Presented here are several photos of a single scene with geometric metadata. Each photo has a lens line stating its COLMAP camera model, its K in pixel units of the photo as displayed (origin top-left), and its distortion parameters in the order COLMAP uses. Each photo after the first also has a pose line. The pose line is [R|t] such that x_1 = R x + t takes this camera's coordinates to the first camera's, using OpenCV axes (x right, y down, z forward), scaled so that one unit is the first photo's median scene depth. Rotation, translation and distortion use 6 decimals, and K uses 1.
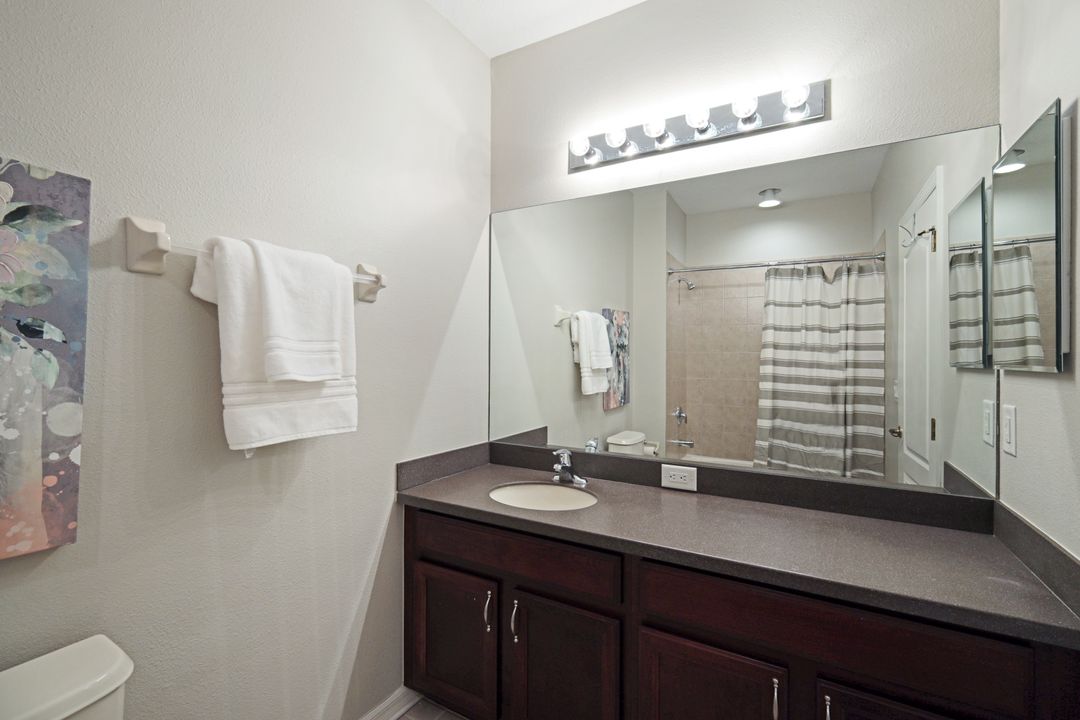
lens RADIAL K [[477.6, 0, 538.1], [0, 477.6, 357.8], [0, 0, 1]] dist [0.002412, 0.000303]
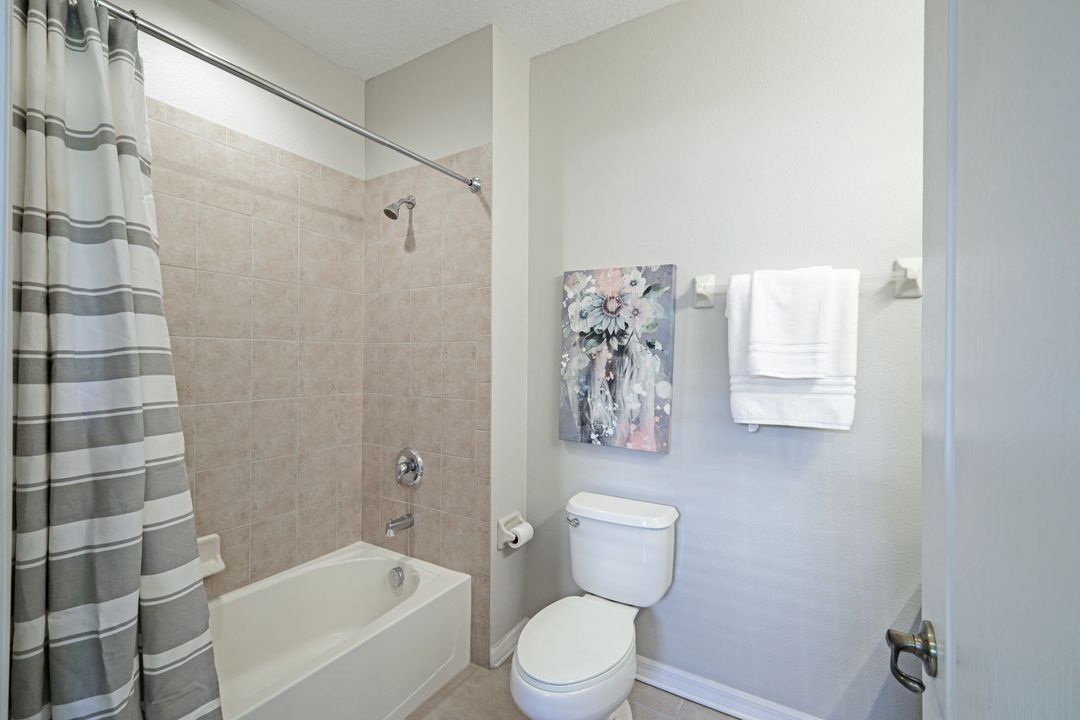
lens RADIAL K [[477.6, 0, 538.4], [0, 477.6, 358.5], [0, 0, 1]] dist [0.002412, 0.000303]
pose [[-0.020286, -0.002497, -0.999791, 0.962271], [-0.005671, 0.999981, -0.002383, 0.008490], [0.999778, 0.005621, -0.020300, 0.514303]]
